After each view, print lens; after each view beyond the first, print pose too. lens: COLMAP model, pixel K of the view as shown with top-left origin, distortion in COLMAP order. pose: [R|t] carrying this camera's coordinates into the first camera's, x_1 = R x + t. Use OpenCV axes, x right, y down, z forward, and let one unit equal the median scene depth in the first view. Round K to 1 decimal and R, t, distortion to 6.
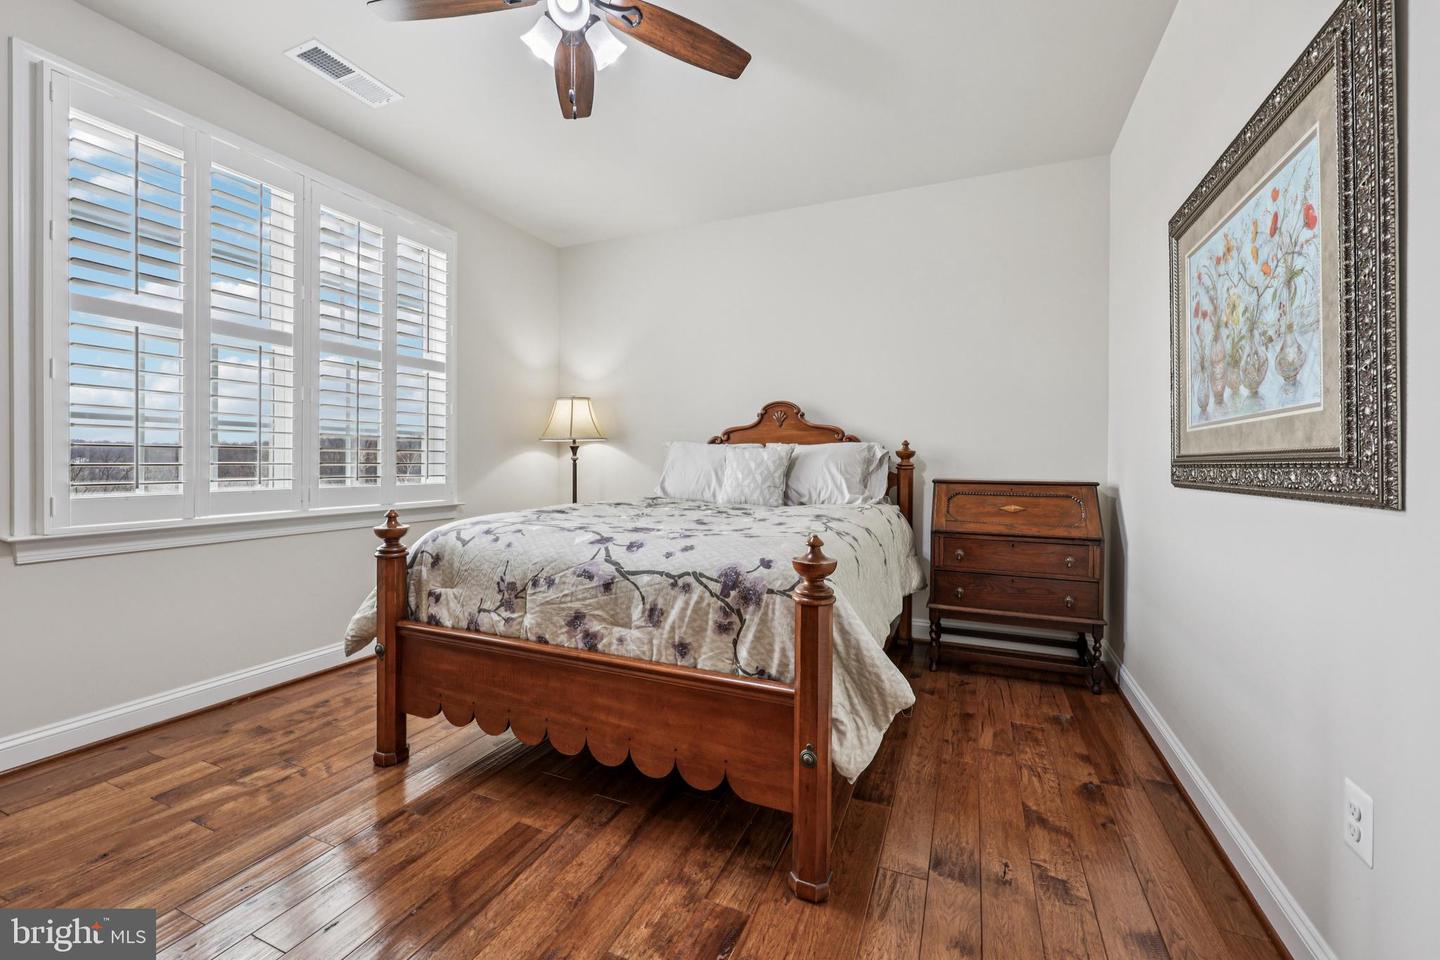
lens RADIAL K [[585.6, 0, 720.2], [0, 585.6, 464.8], [0, 0, 1]] dist [0.001040, 0.000044]
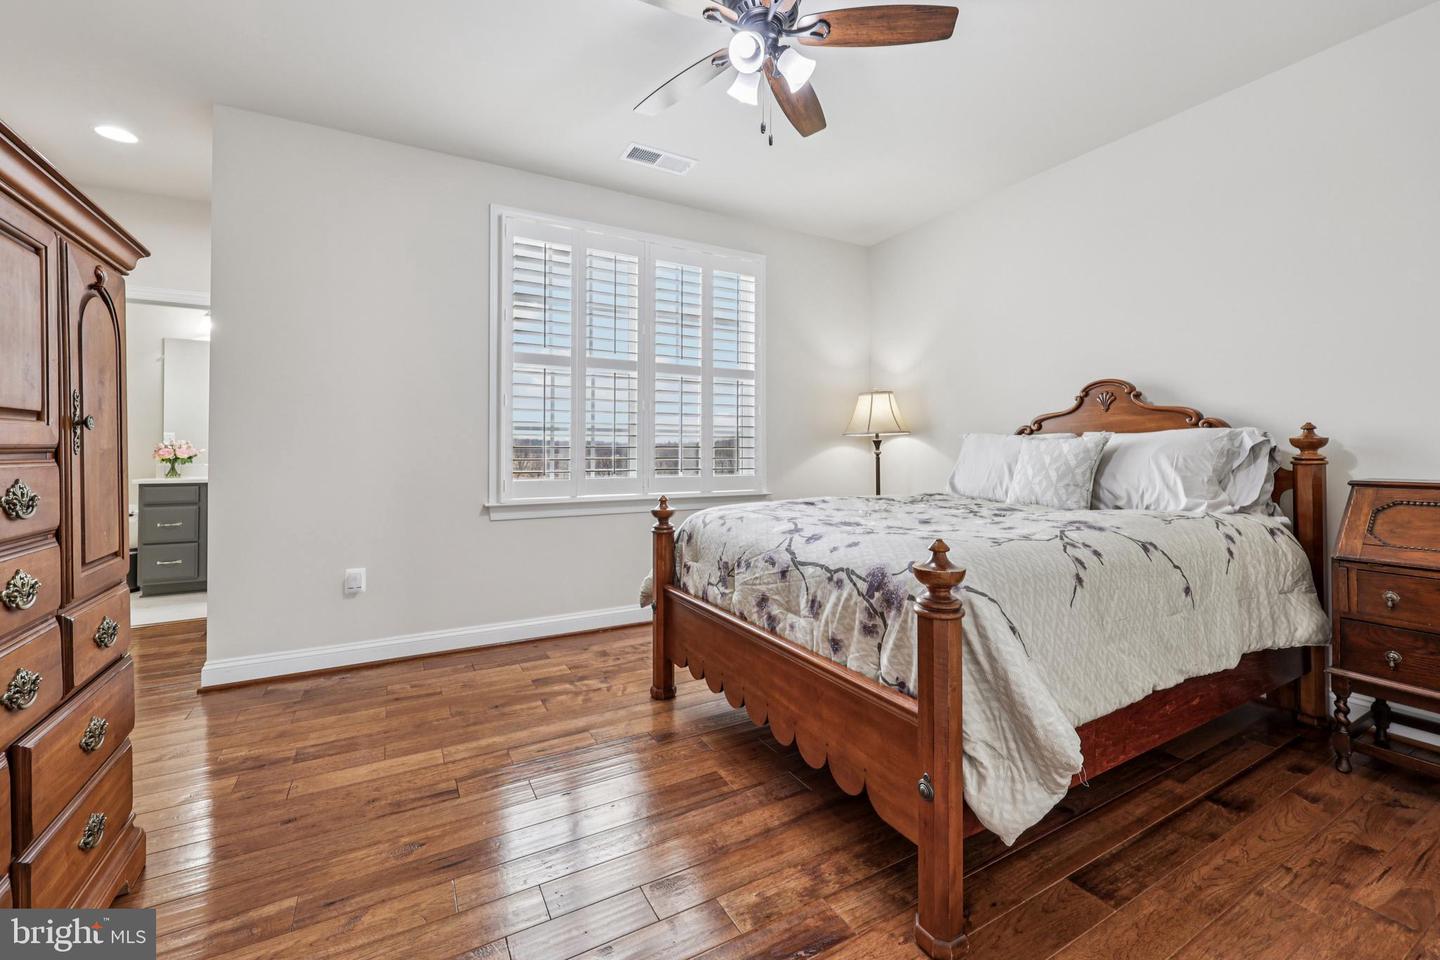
lens RADIAL K [[589.4, 0, 716.4], [0, 589.4, 446.4], [0, 0, 1]] dist [0.001758, 0.000143]
pose [[0.797504, -0.014796, -0.603132, 0.308539], [0.002186, 0.999764, -0.021636, -0.000738], [0.603310, 0.015936, 0.797348, 0.059854]]
